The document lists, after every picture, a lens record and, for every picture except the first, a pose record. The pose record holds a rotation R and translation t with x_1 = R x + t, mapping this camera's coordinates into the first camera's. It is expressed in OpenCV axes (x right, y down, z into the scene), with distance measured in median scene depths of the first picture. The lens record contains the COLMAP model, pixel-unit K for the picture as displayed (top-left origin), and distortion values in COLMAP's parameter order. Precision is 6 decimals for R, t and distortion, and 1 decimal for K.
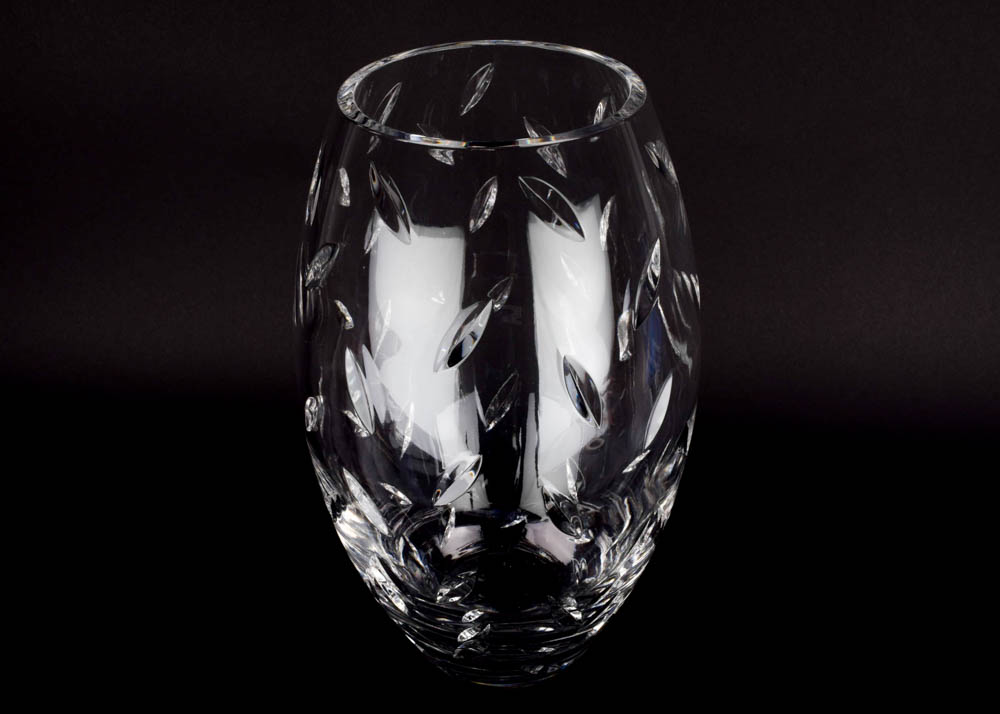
lens RADIAL K [[1089.6, 0, 499.1], [0, 1089.6, 356.6], [0, 0, 1]] dist [-0.008306, 0.000000]
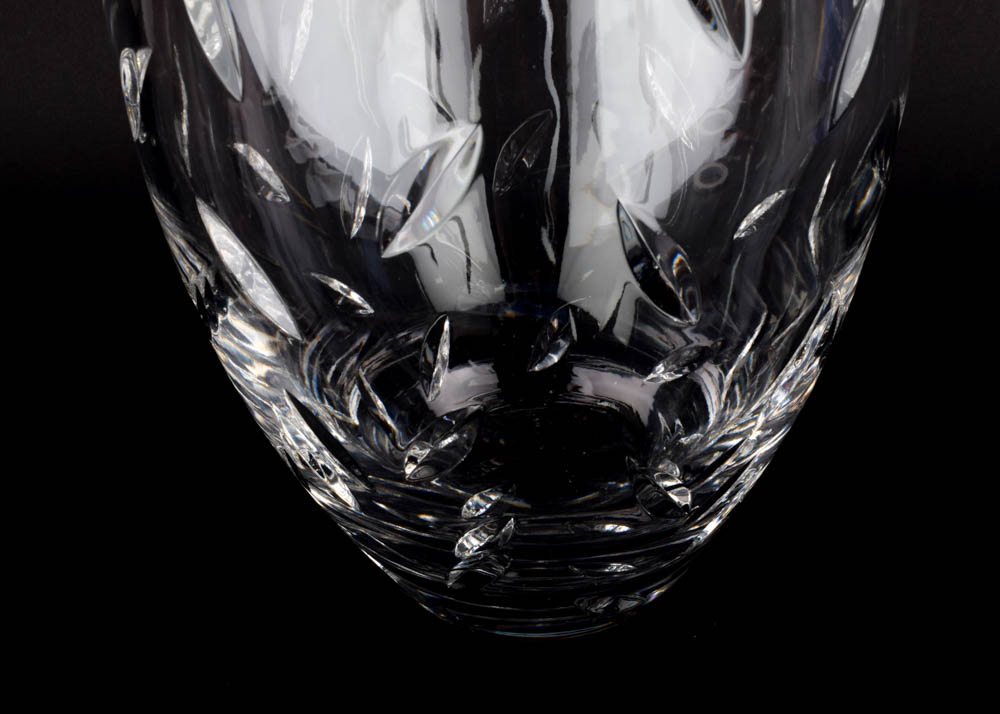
lens RADIAL K [[1304.5, 0, 529.1], [0, 1304.5, 324.6], [0, 0, 1]] dist [0.372647, 0.000000]
pose [[0.999516, -0.030353, 0.006863, -0.002388], [0.029819, 0.997252, 0.067817, 0.101264], [-0.008903, -0.067579, 0.997674, 0.346981]]
